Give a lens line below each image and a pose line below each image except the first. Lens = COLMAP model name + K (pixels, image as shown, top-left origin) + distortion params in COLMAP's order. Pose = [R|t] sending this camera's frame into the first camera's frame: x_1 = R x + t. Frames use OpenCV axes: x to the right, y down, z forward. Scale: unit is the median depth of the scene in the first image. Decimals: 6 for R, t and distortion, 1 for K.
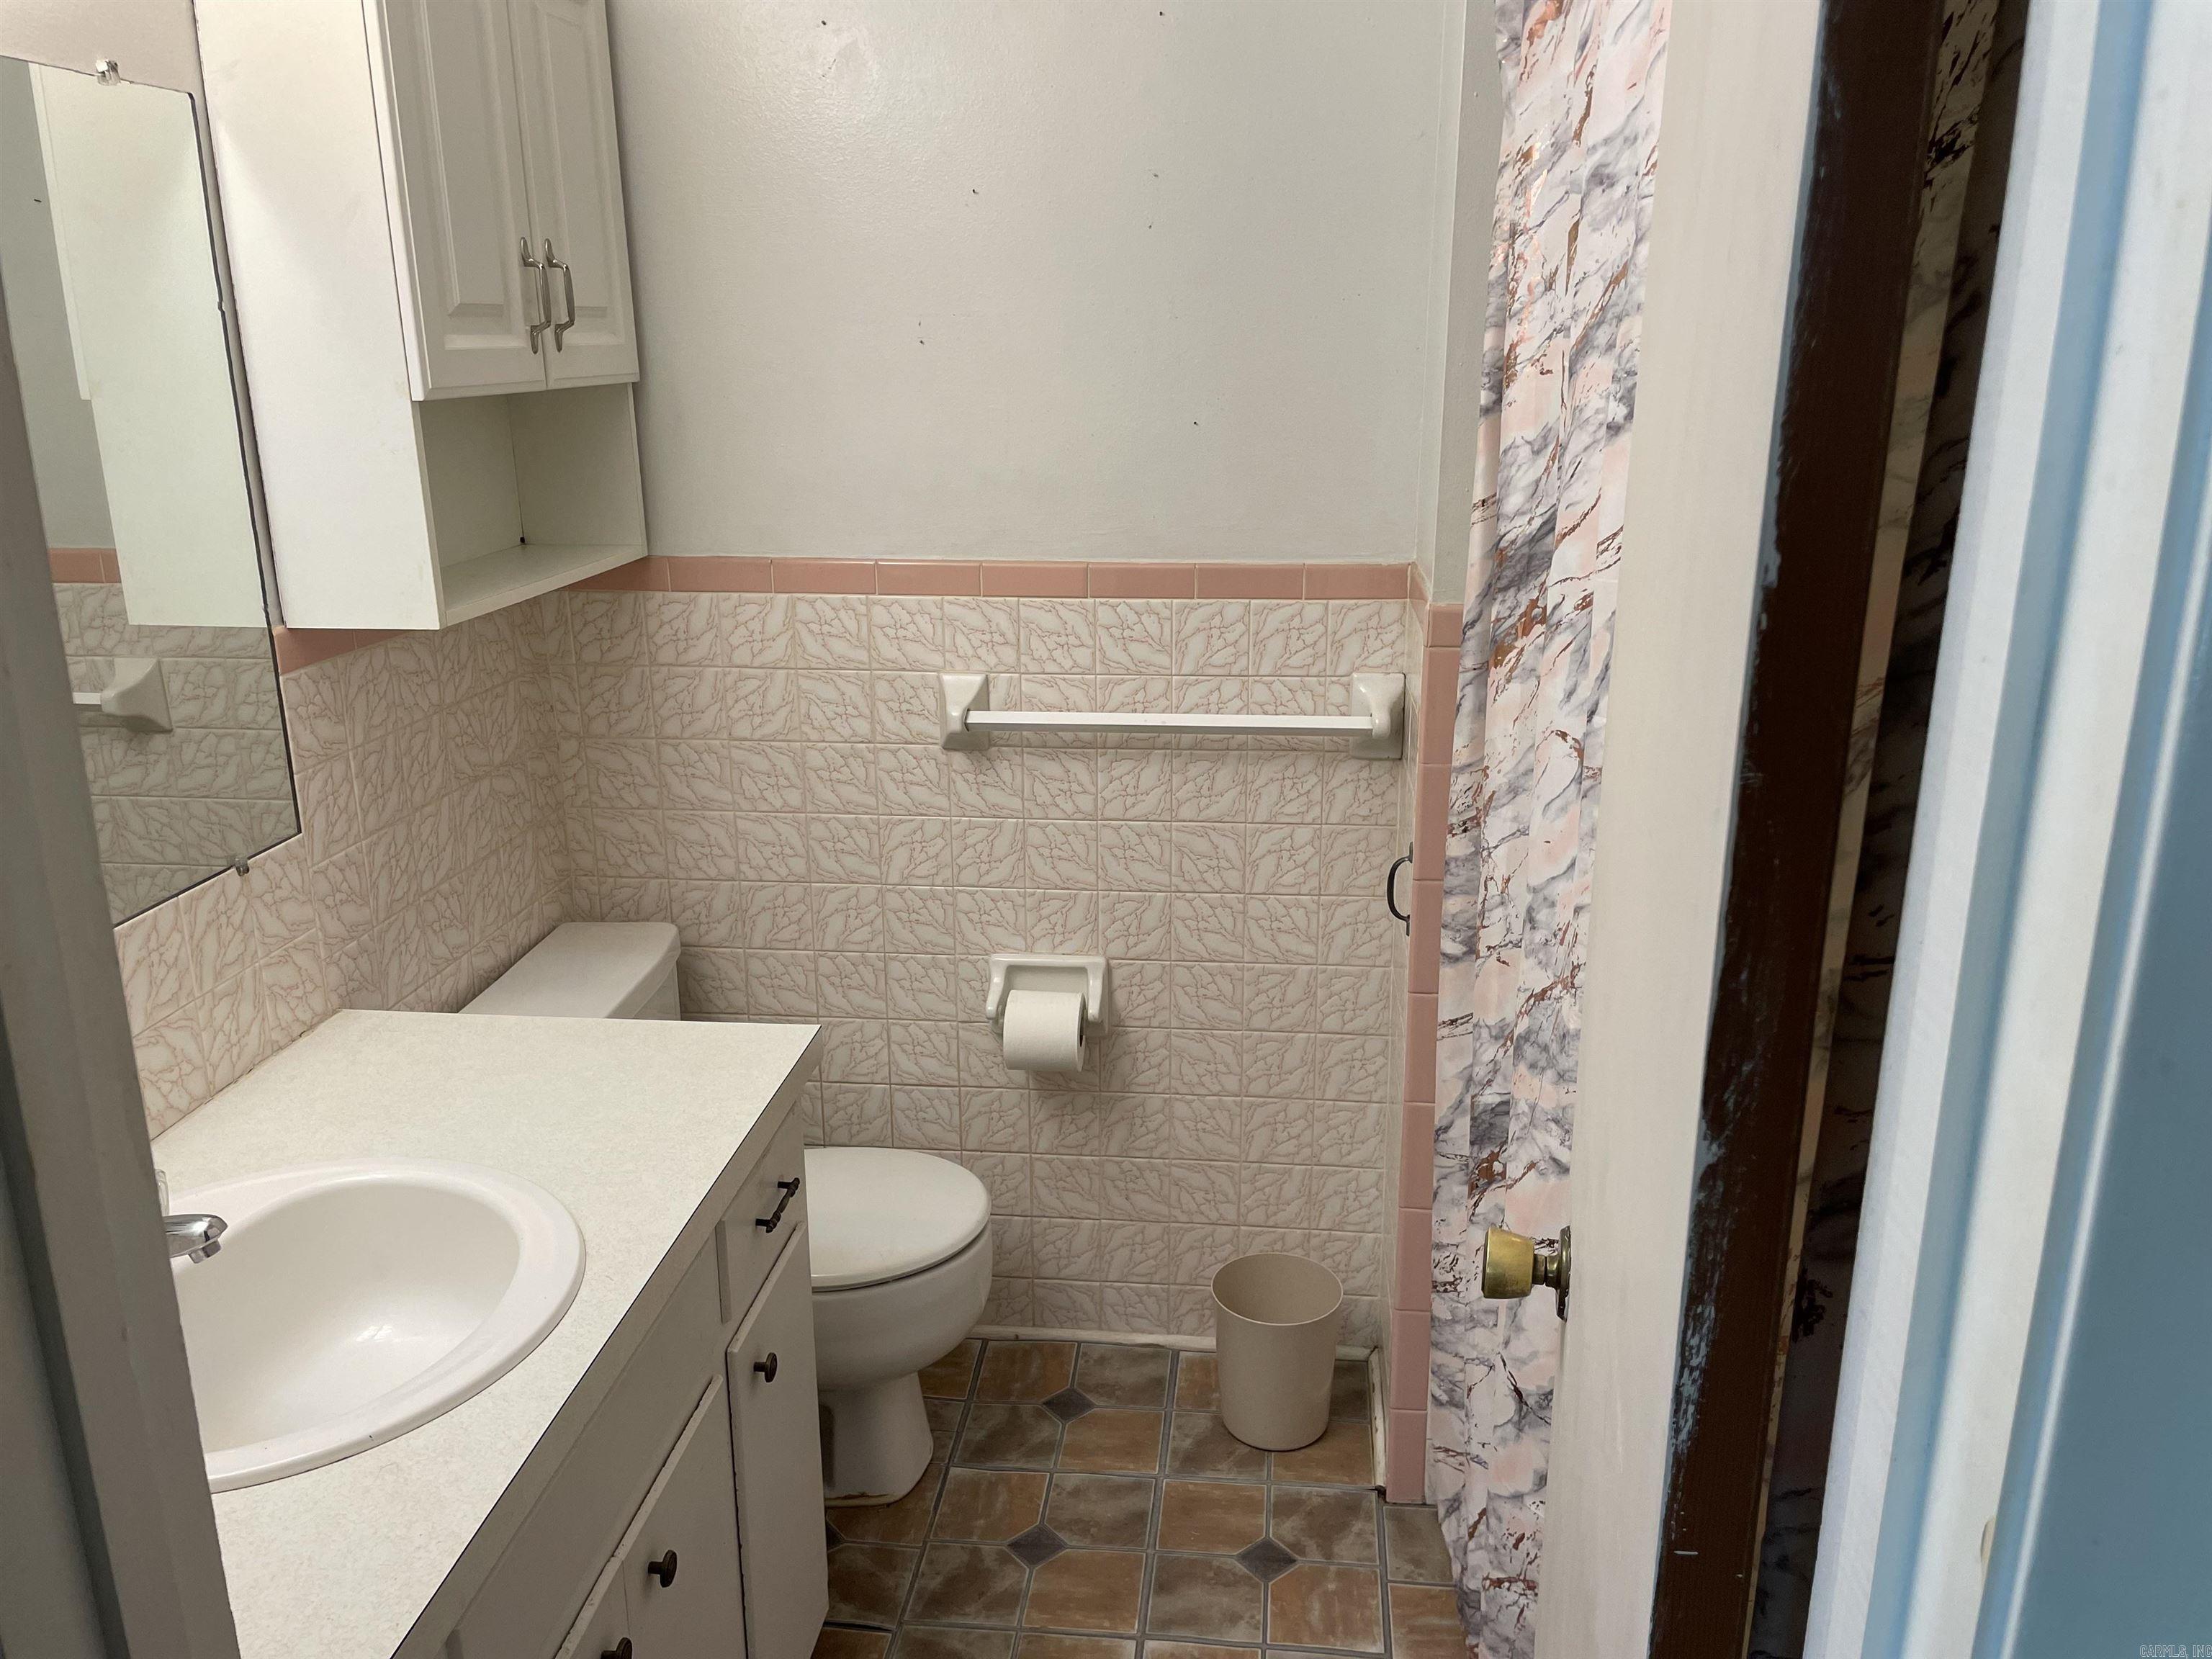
lens RADIAL K [[1700.2, 0, 1109.6], [0, 1700.2, 828.9], [0, 0, 1]] dist [0.085037, -0.111969]
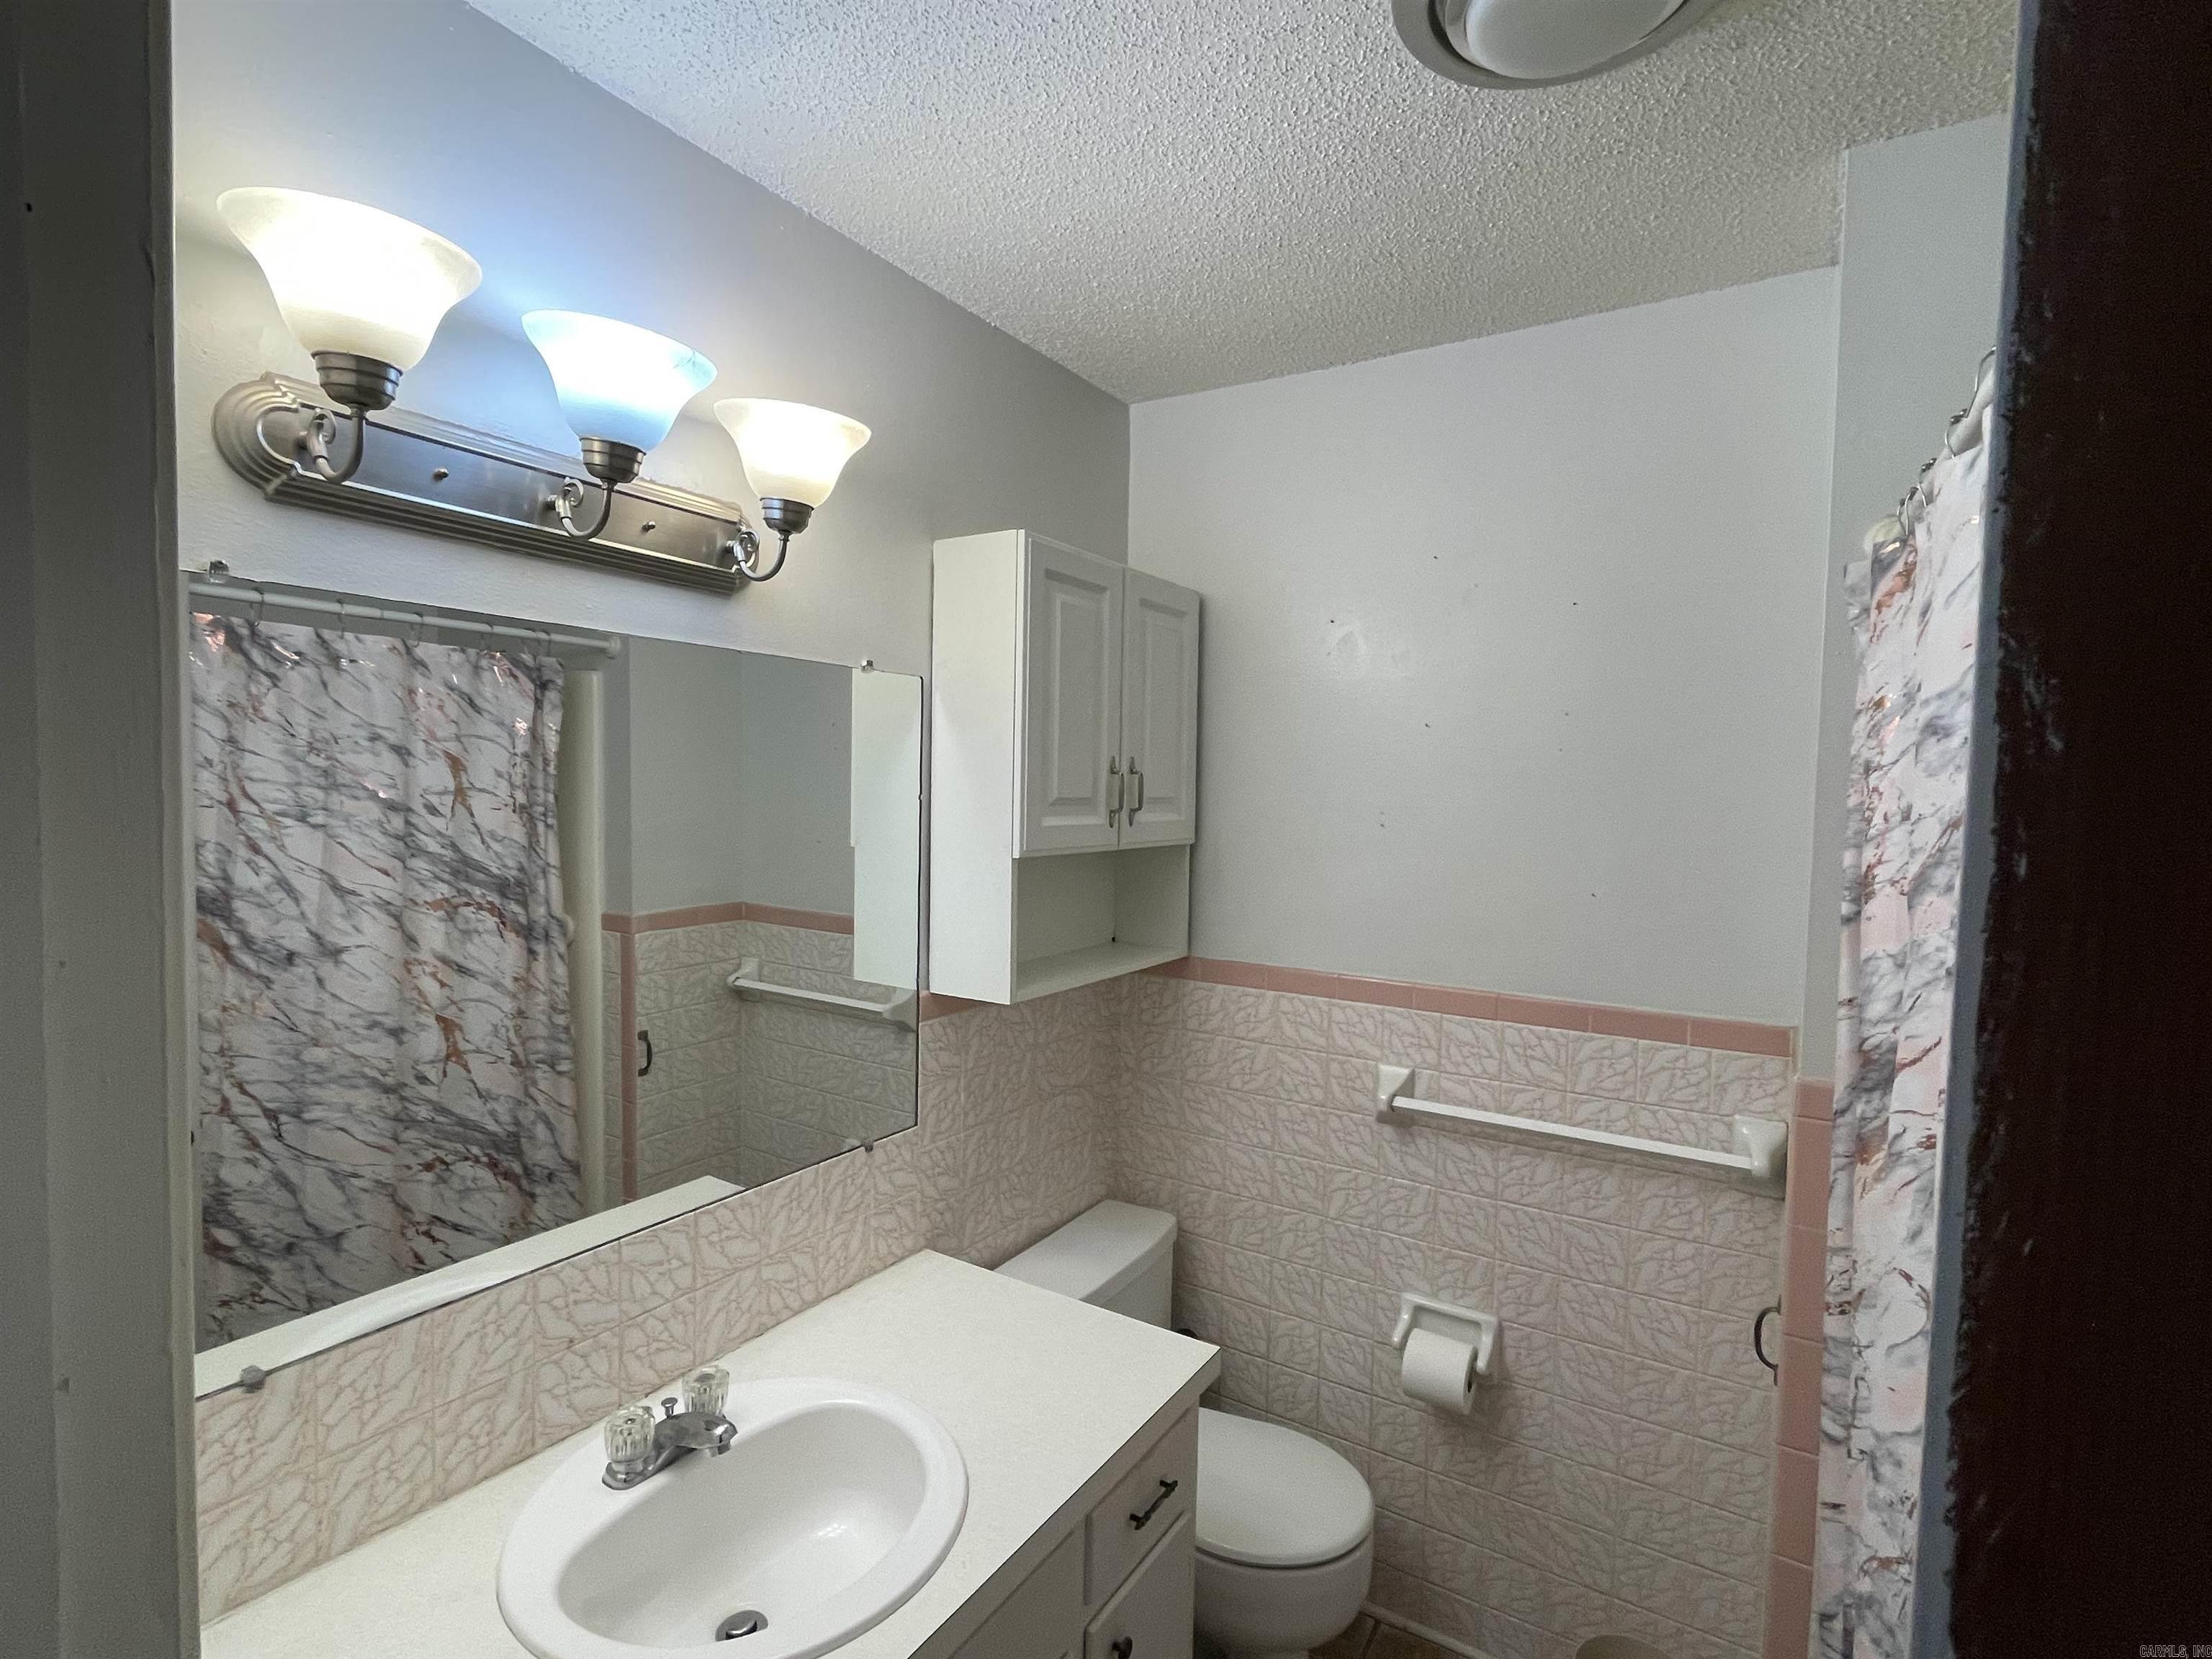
lens RADIAL K [[1060.9, 0, 1107.3], [0, 1060.9, 828.7], [0, 0, 1]] dist [-0.004267, -0.002249]
pose [[0.895866, 0.042584, -0.442278, 0.070970], [-0.149083, 0.966502, -0.208920, -0.065569], [0.418566, 0.253101, 0.872205, 0.147176]]
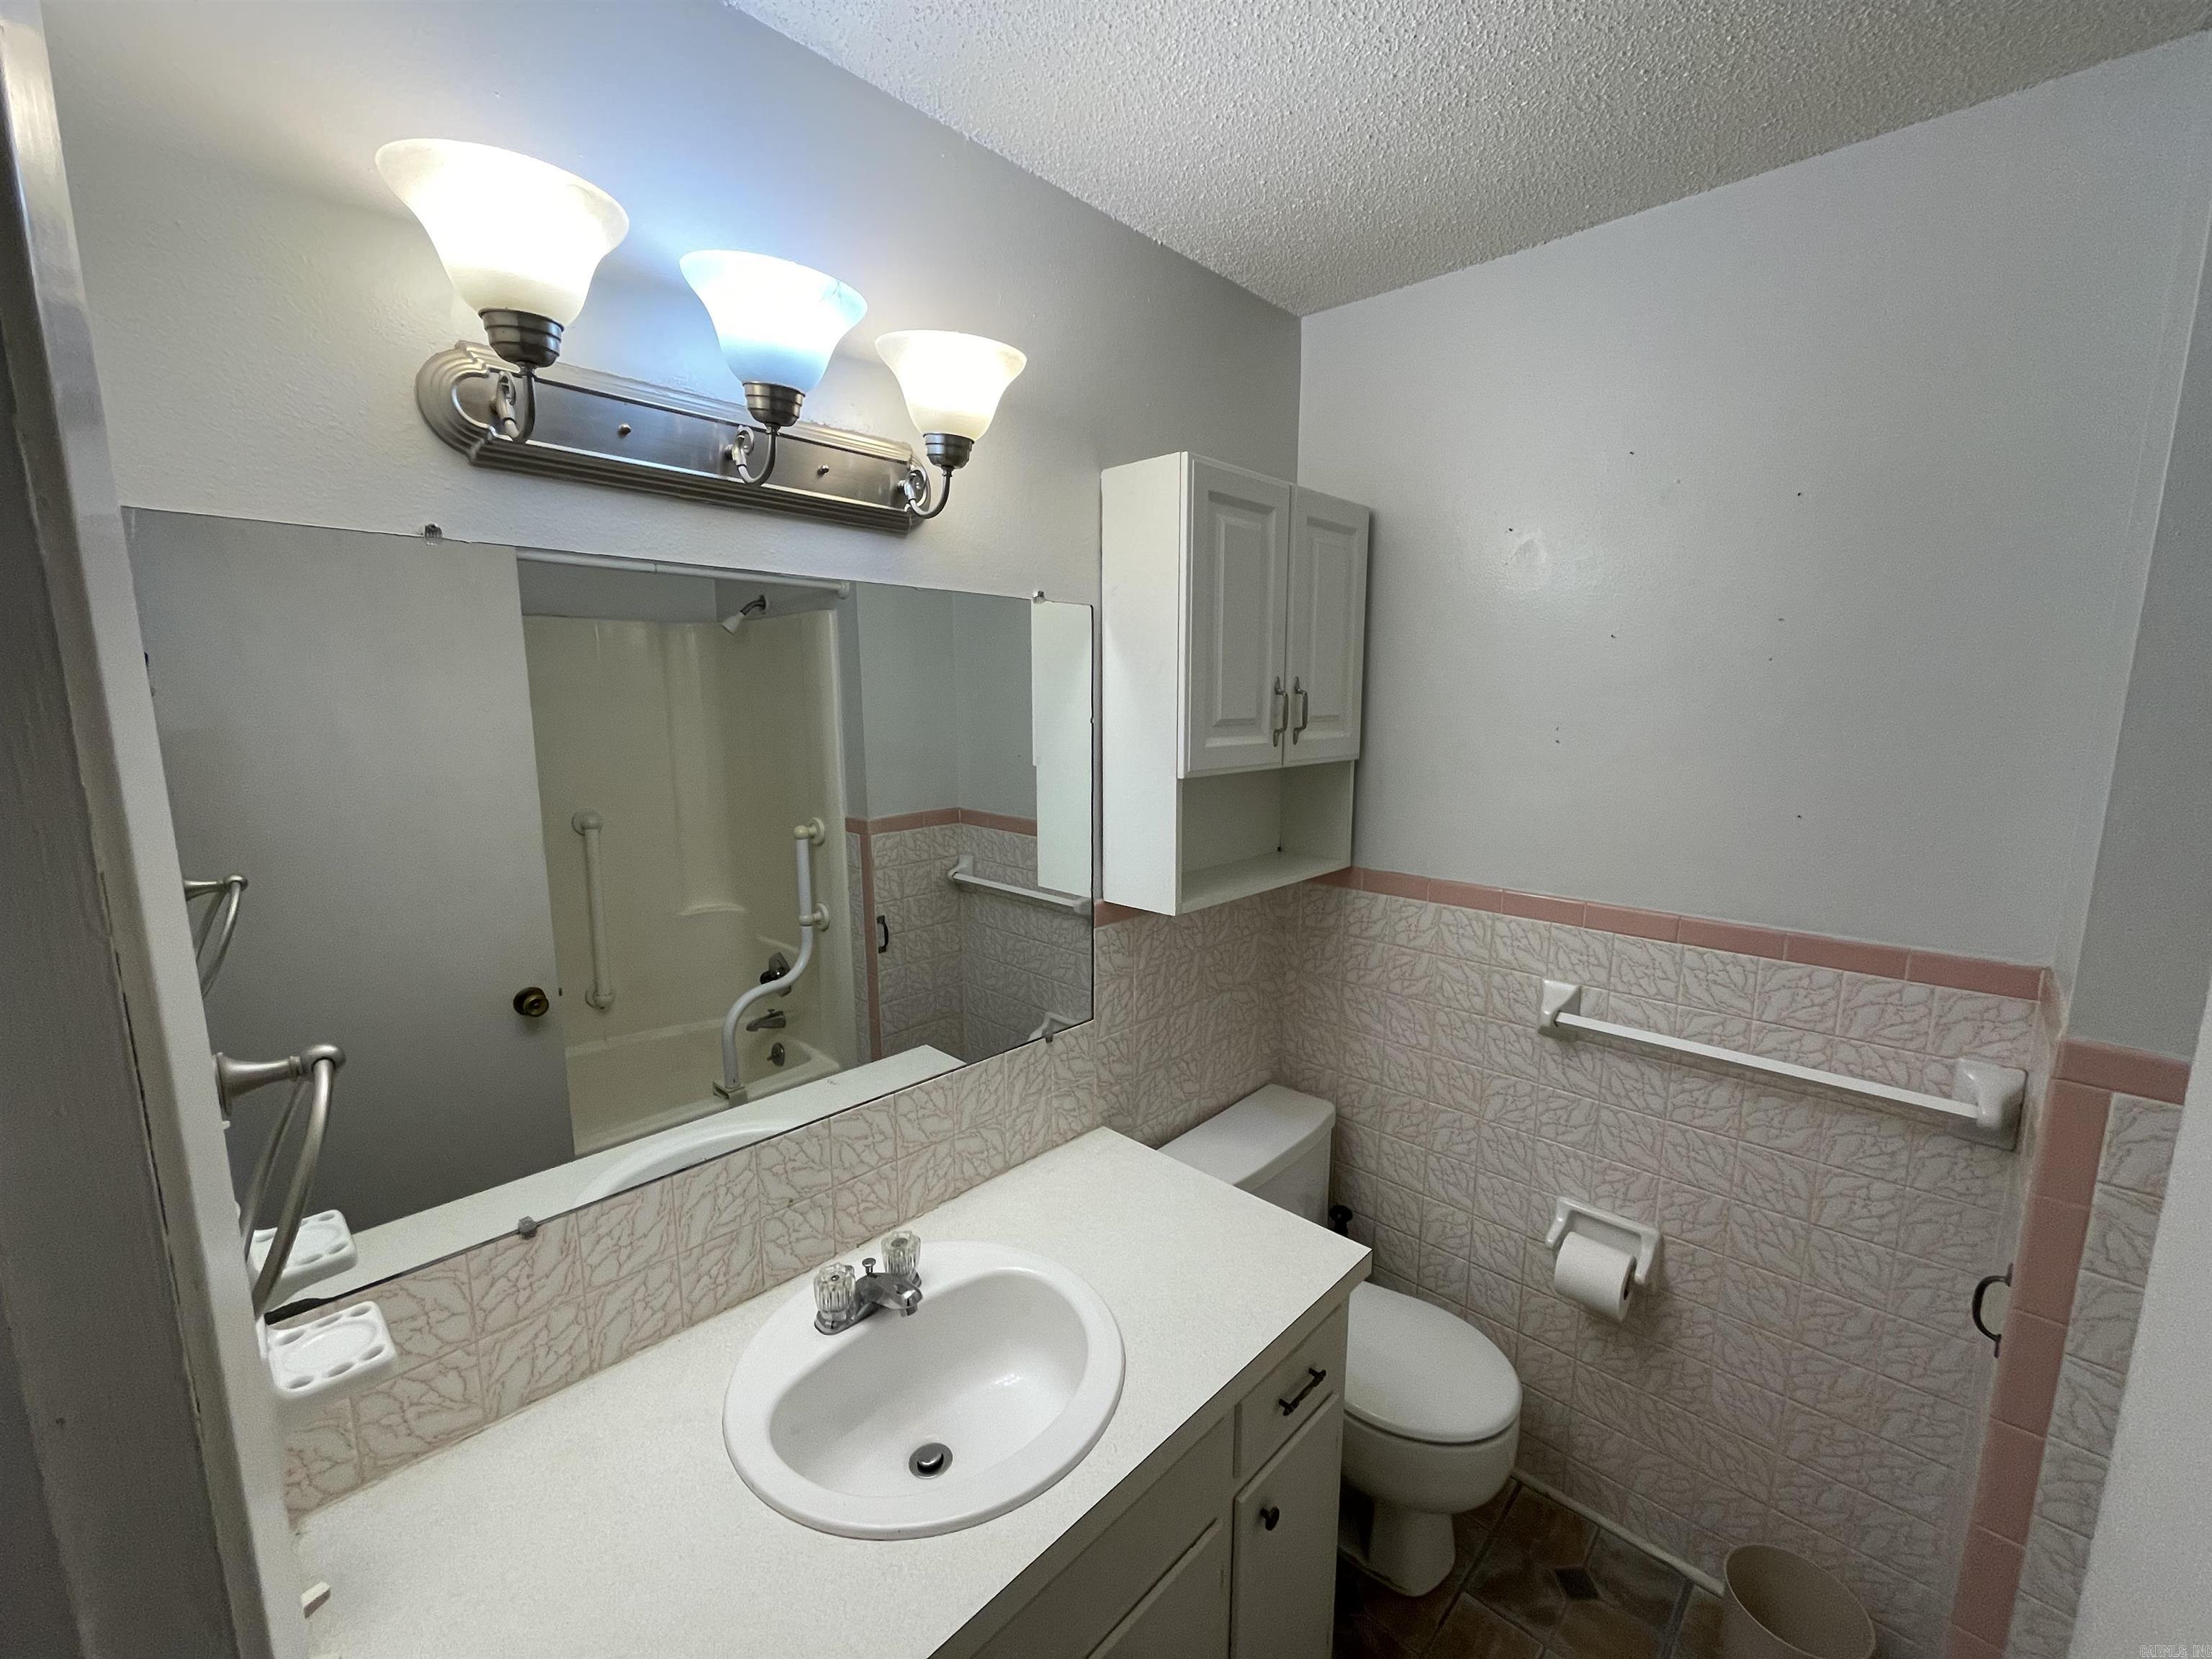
lens RADIAL K [[901.1, 0, 1103.5], [0, 901.1, 834.6], [0, 0, 1]] dist [-0.004336, -0.000329]
pose [[0.789738, 0.101253, -0.605030, 0.046105], [-0.176893, 0.981977, -0.066560, -0.096249], [0.587386, 0.159591, 0.793415, 0.220727]]
